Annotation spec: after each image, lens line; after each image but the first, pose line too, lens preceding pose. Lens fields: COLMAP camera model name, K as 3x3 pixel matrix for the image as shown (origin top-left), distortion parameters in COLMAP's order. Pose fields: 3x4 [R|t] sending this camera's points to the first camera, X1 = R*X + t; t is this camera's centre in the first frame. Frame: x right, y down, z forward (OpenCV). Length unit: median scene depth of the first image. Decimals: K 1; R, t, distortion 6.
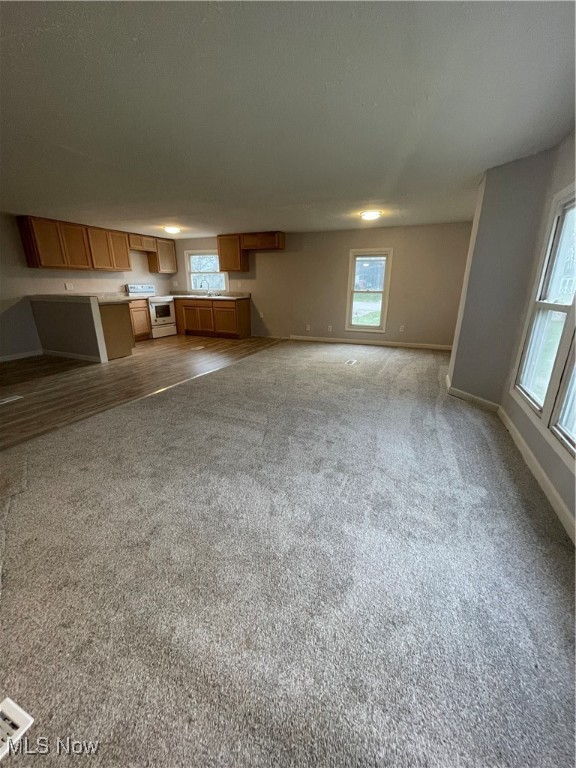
lens RADIAL K [[311.0, 0, 290.1], [0, 311.0, 386.1], [0, 0, 1]] dist [-0.000211, 0.000030]
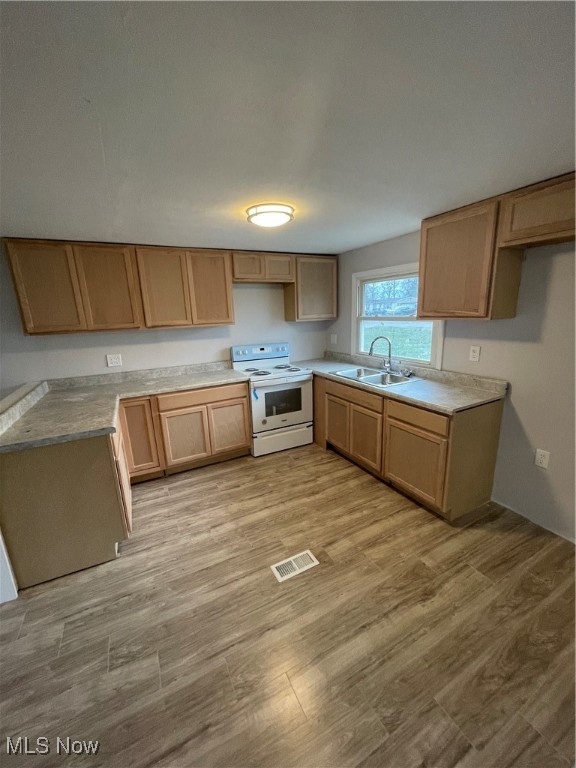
lens RADIAL K [[311.0, 0, 290.1], [0, 311.0, 386.1], [0, 0, 1]] dist [-0.000211, 0.000030]
pose [[0.771389, 0.116752, -0.625562, -0.105653], [-0.163708, 0.986349, -0.017783, -0.263902], [0.614946, 0.116127, 0.779971, 0.641715]]
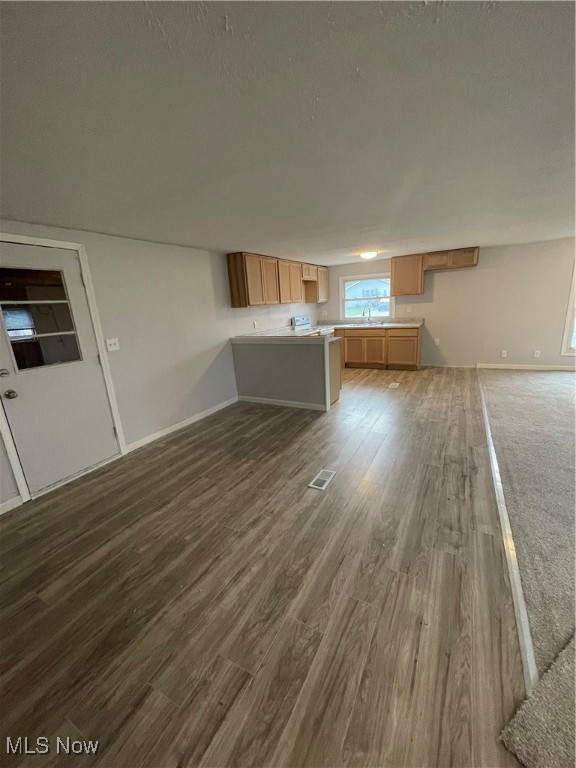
lens RADIAL K [[311.0, 0, 290.1], [0, 311.0, 386.1], [0, 0, 1]] dist [-0.000211, 0.000030]
pose [[0.992831, -0.039575, -0.112785, -0.429089], [0.032745, 0.997552, -0.061781, -0.066946], [0.114954, 0.057645, 0.991697, 0.096238]]
